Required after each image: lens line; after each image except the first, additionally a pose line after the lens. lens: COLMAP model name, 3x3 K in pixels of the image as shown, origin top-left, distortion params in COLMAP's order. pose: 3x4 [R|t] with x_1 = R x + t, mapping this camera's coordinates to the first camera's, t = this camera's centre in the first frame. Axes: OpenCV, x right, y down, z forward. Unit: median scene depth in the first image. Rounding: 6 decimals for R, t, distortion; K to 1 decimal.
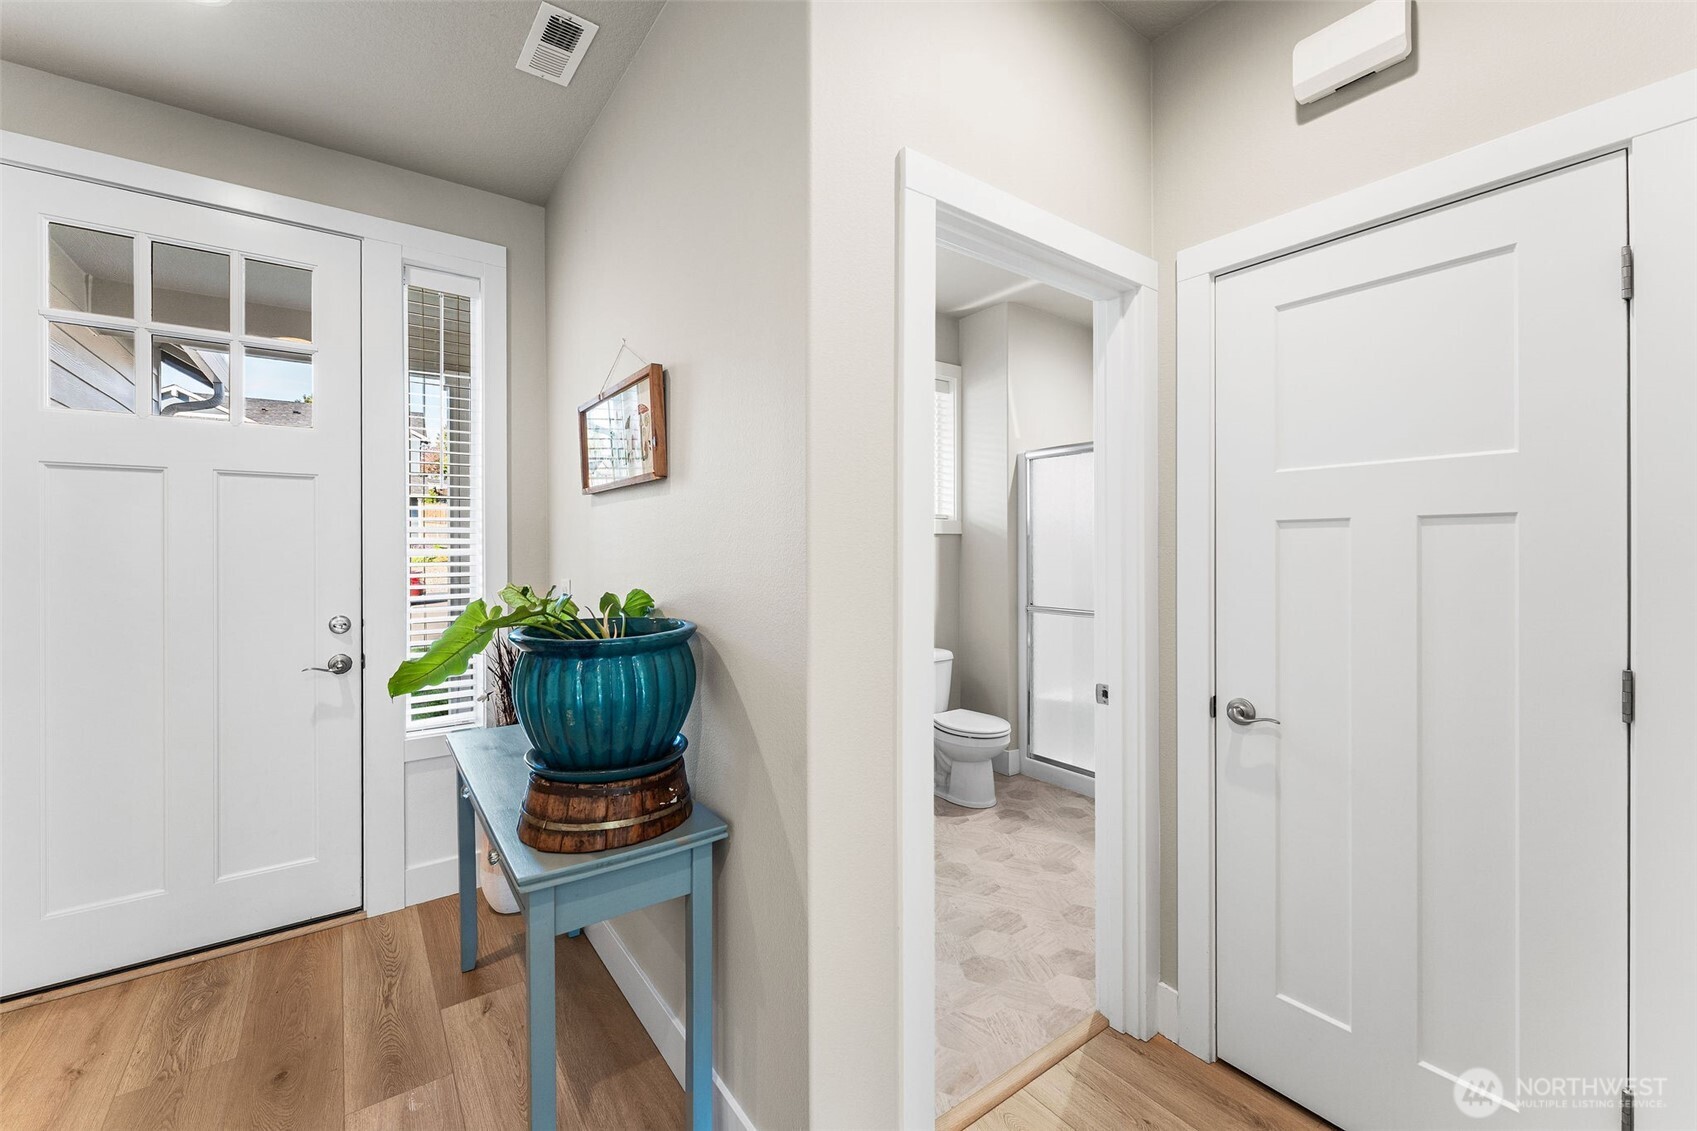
lens RADIAL K [[686.1, 0, 843.6], [0, 686.1, 557.0], [0, 0, 1]] dist [-0.003079, 0.000471]
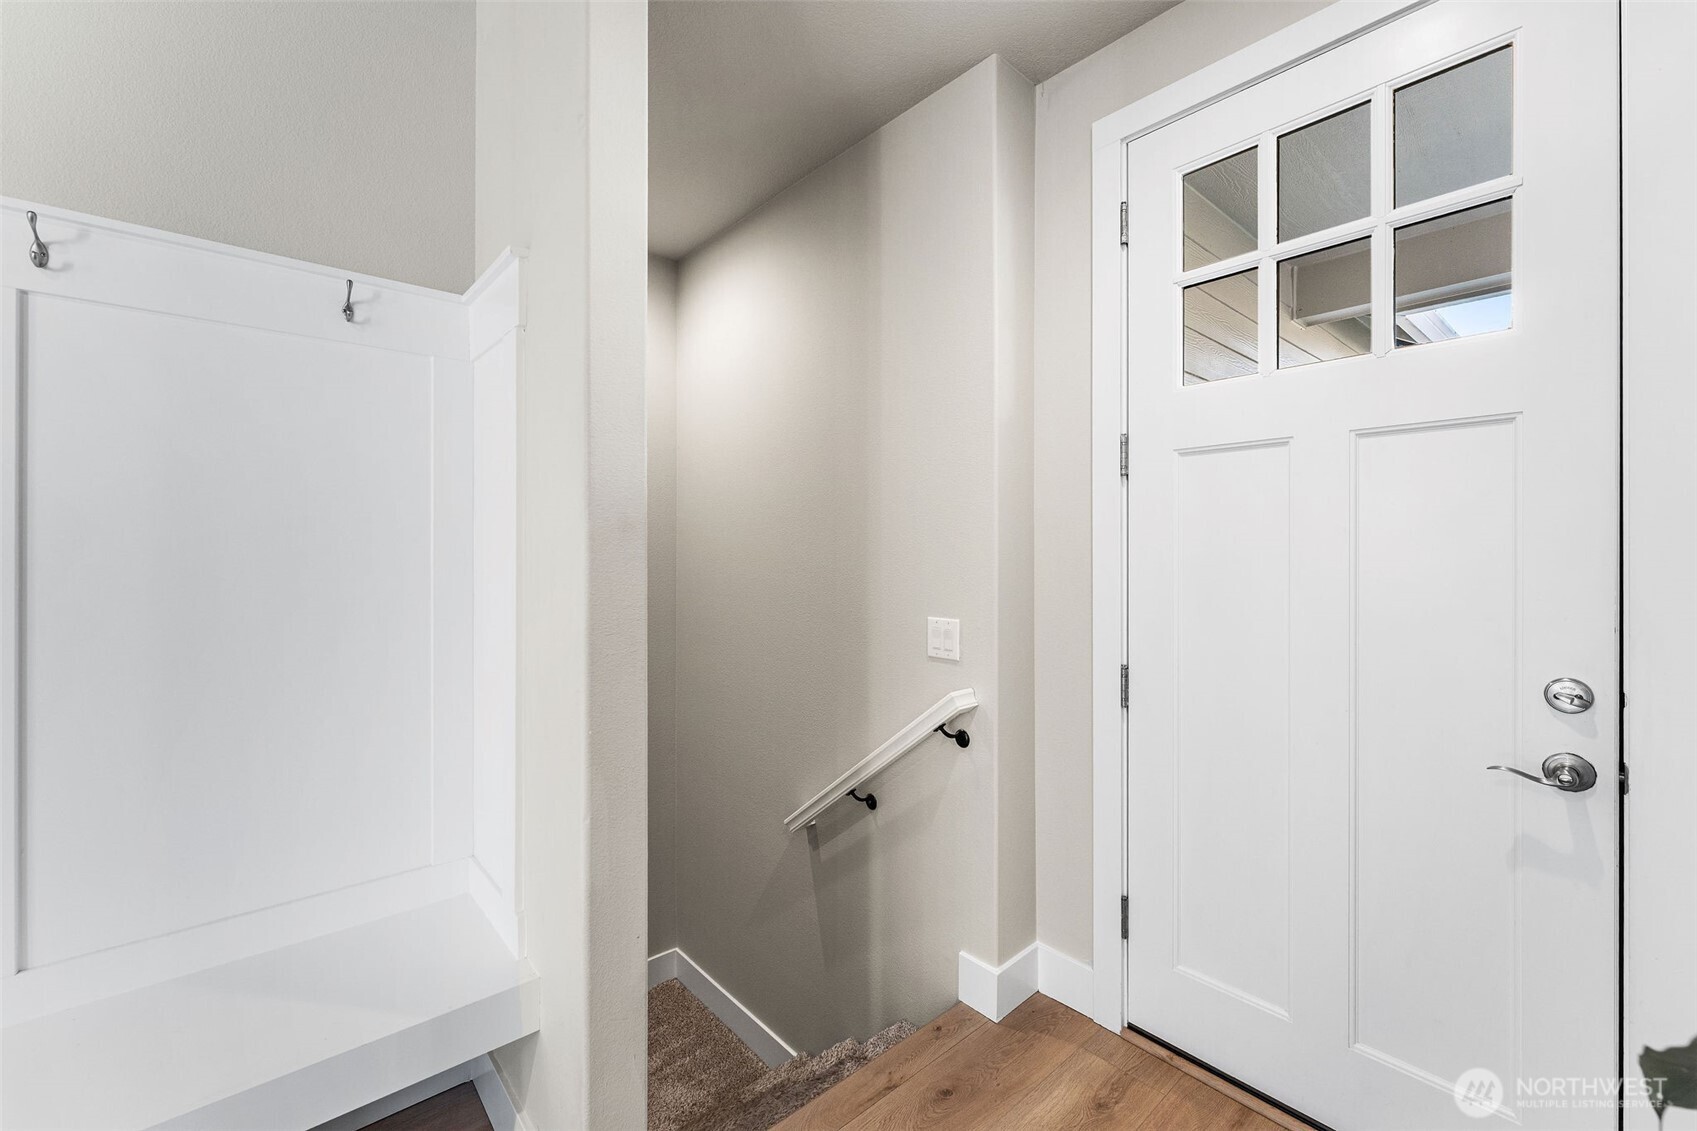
lens RADIAL K [[686.1, 0, 857.4], [0, 686.1, 539.8], [0, 0, 1]] dist [-0.003079, 0.000471]
pose [[0.077518, -0.001906, -0.996989, -0.264531], [0.000613, 0.999998, -0.001864, -0.018000], [0.996991, -0.000467, 0.077519, 0.428972]]
